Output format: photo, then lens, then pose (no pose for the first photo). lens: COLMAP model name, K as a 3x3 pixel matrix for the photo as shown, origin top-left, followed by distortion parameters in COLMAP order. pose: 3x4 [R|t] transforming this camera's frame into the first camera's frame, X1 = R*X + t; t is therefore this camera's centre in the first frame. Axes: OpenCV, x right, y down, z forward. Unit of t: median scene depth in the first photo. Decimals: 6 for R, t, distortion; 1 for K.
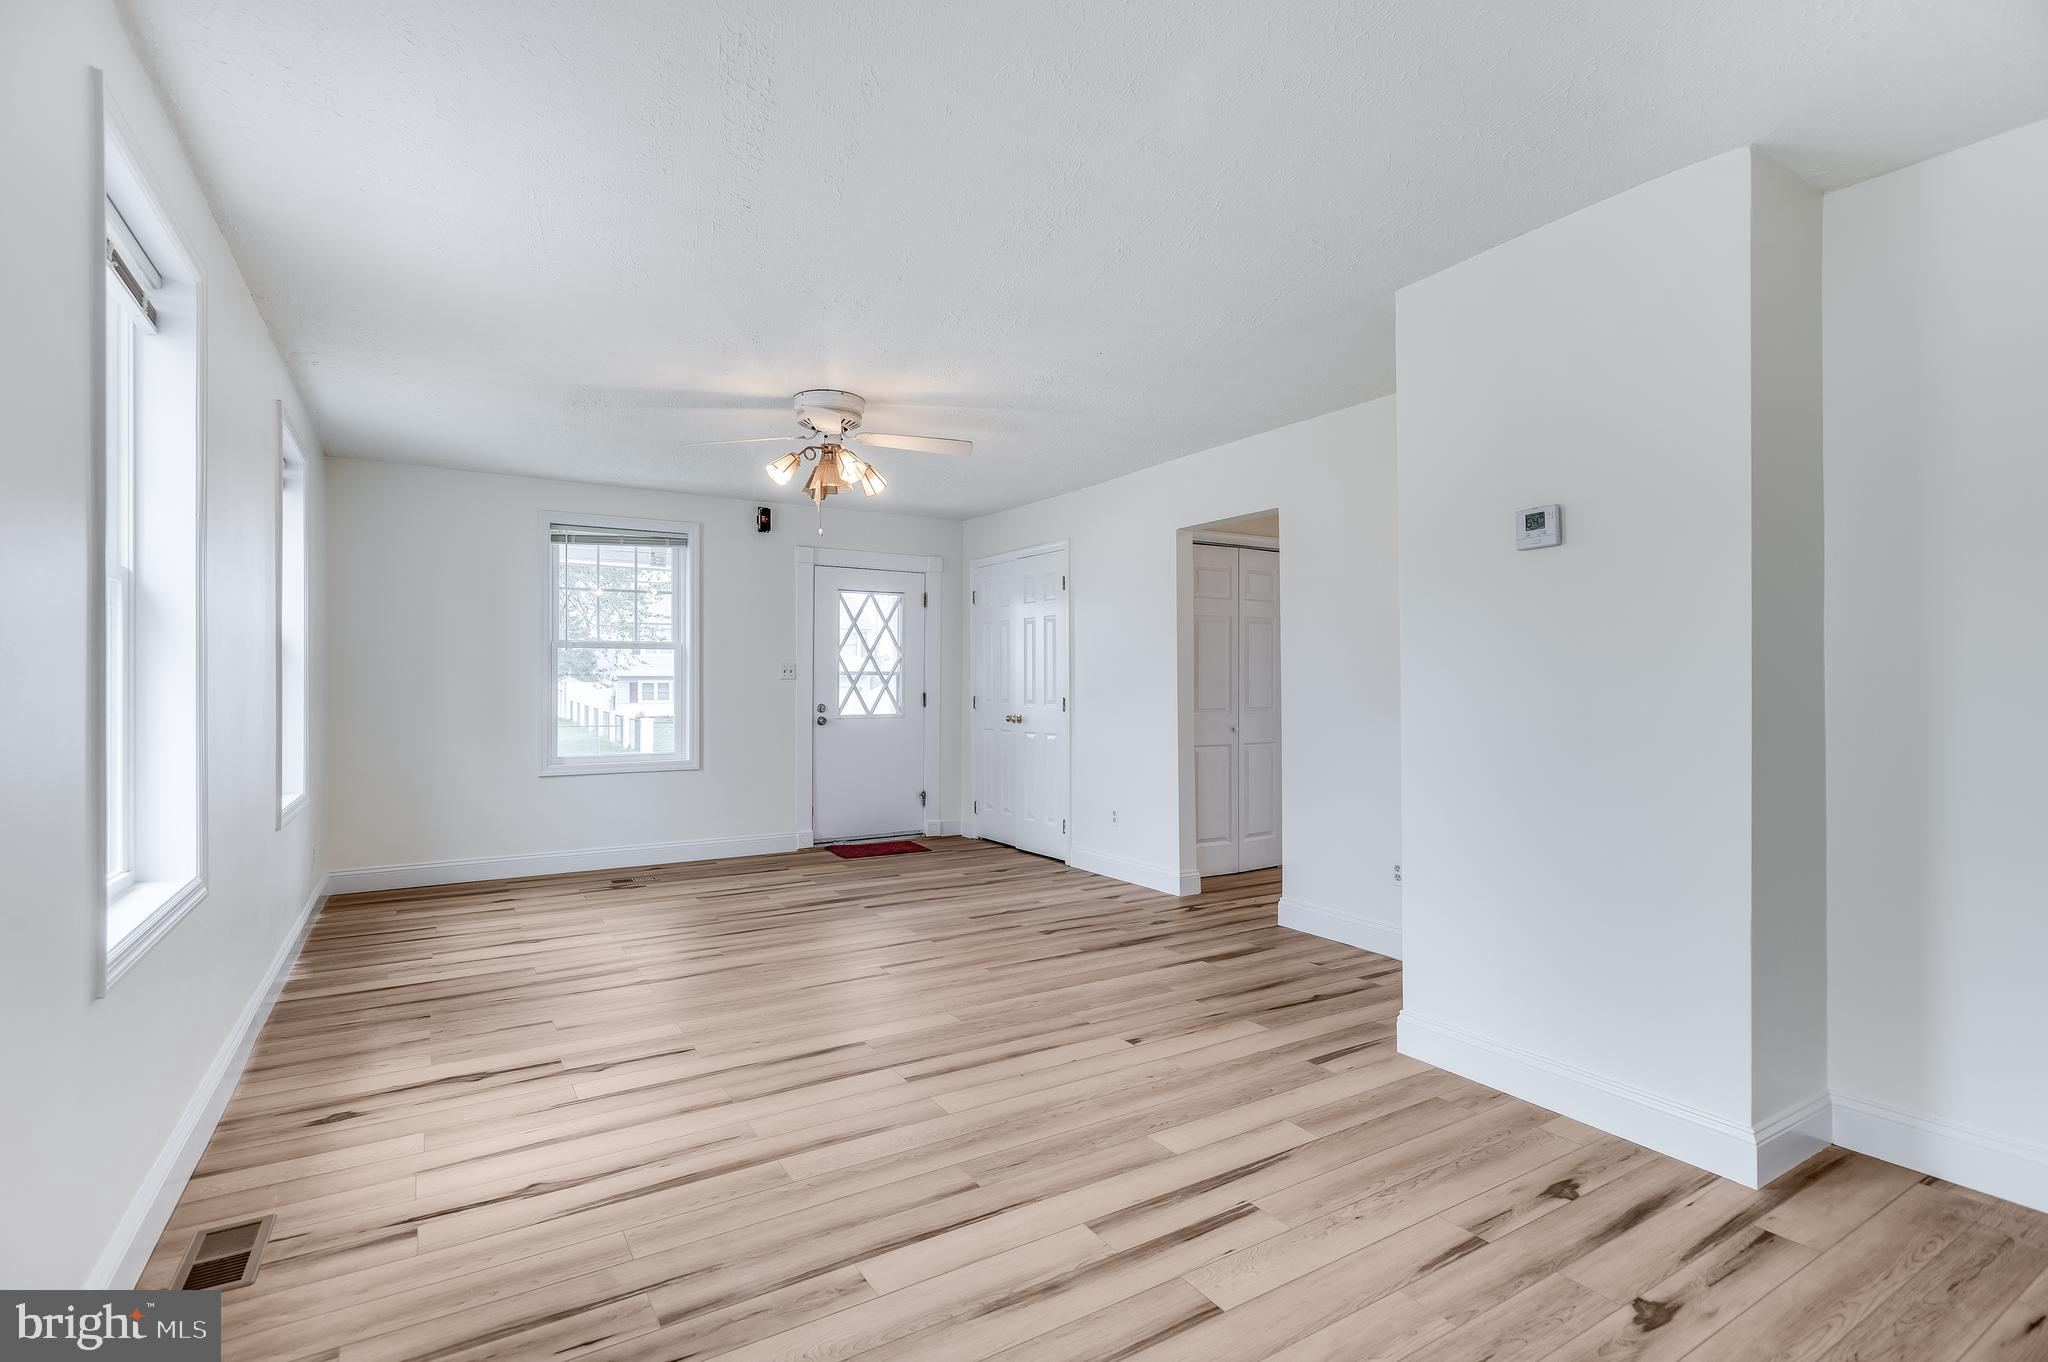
lens RADIAL K [[960.1, 0, 1024.0], [0, 960.1, 681.0], [0, 0, 1]] dist [-0.000191, 0.000377]
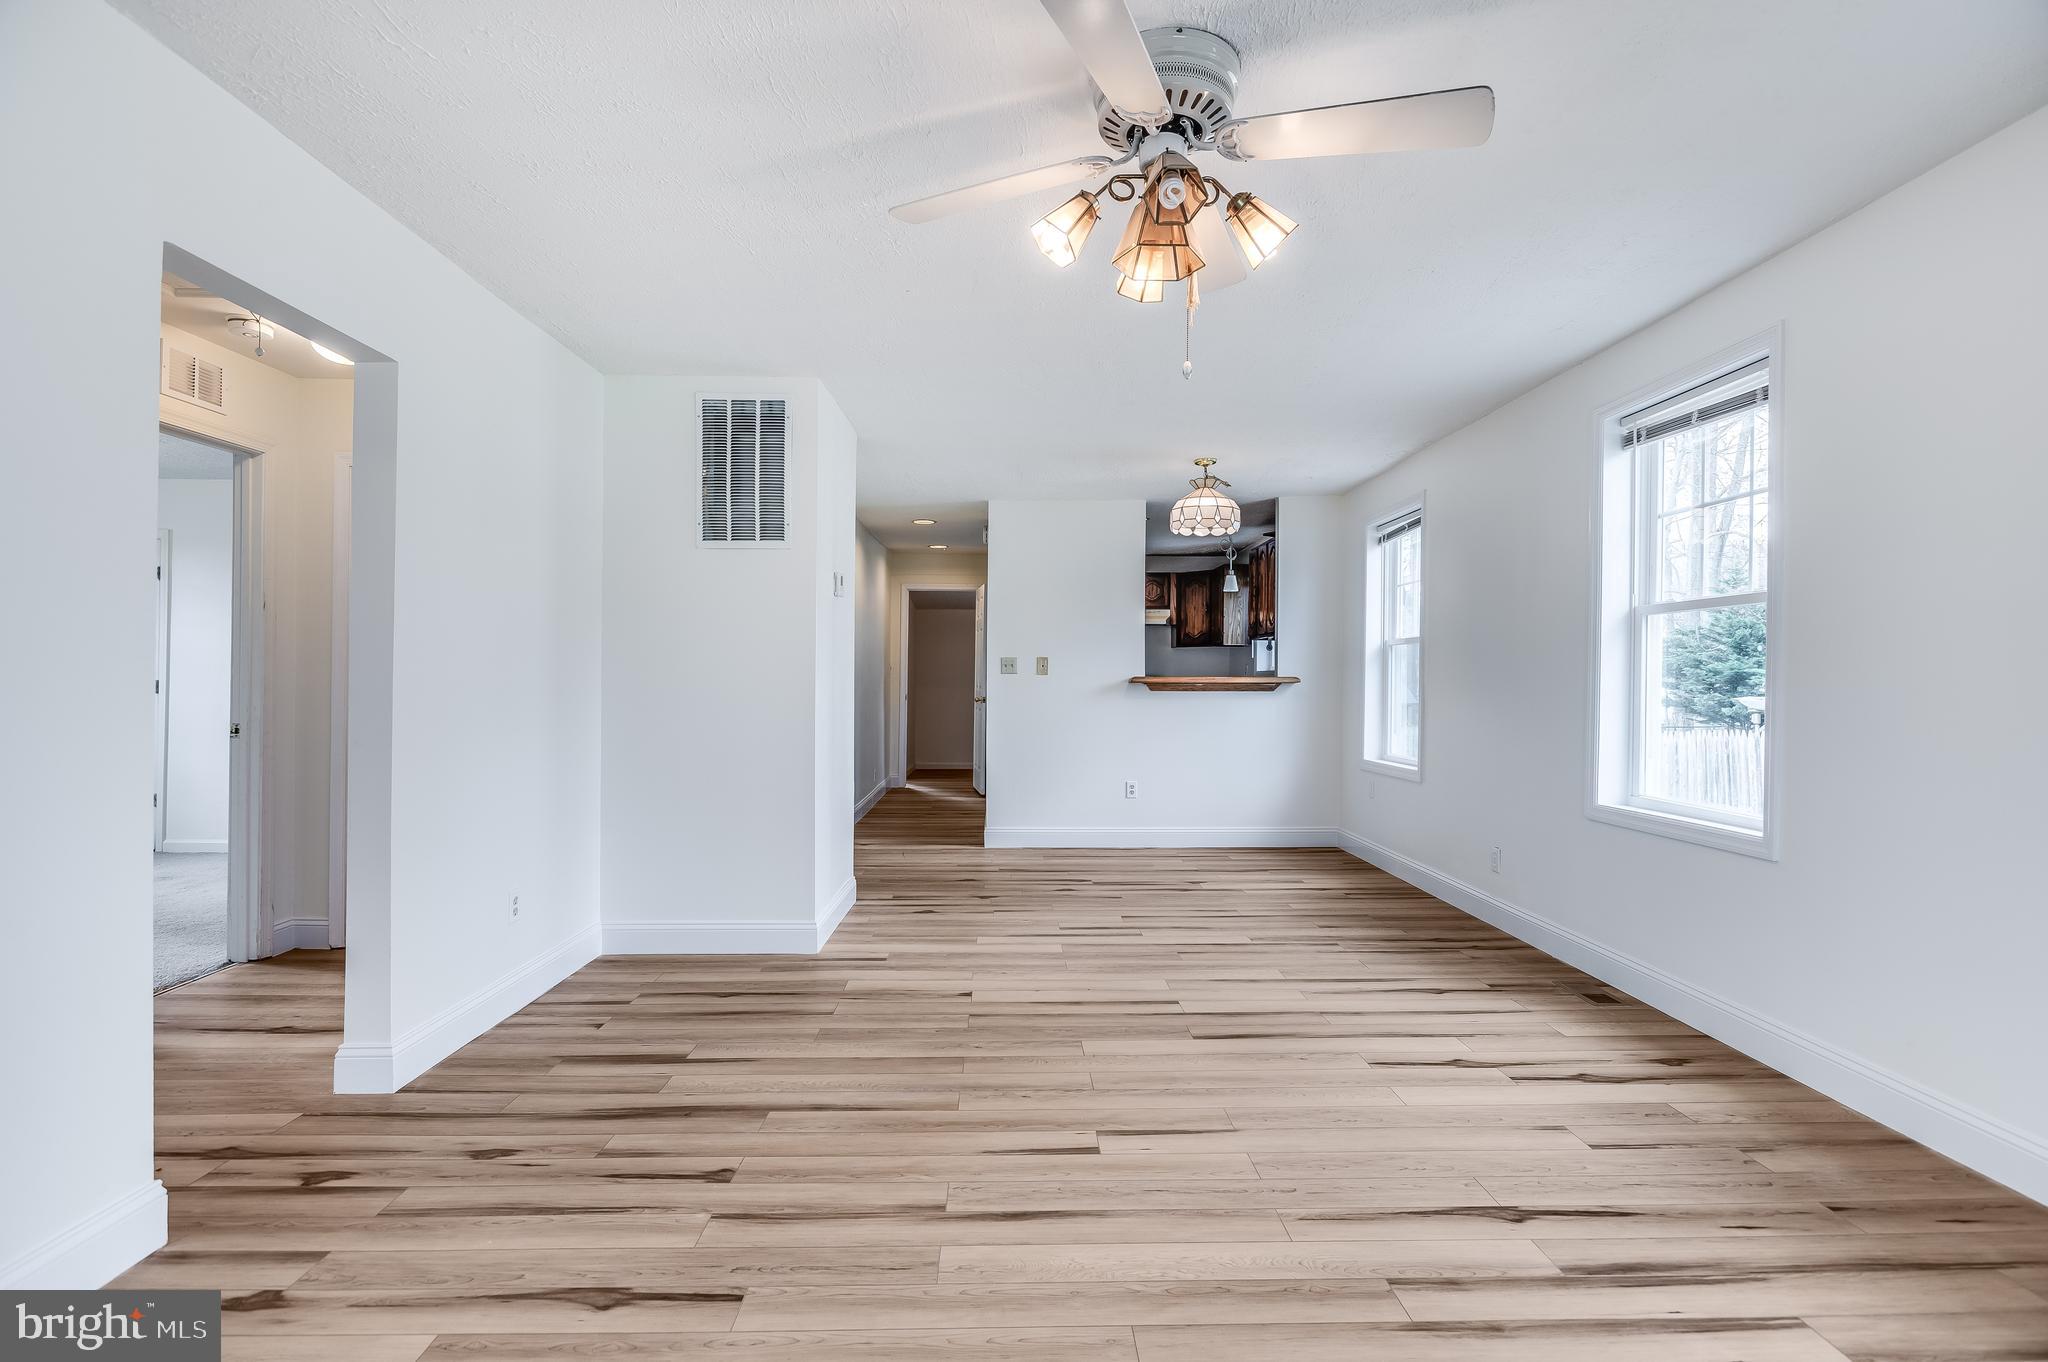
lens RADIAL K [[982.0, 0, 1024.0], [0, 982.0, 681.0], [0, 0, 1]] dist [-0.003000, -0.000141]
pose [[-0.862154, -0.004145, 0.506630, -0.472240], [-0.007524, 0.999961, -0.004623, 0.011266], [-0.506591, -0.007797, -0.862151, 1.762434]]
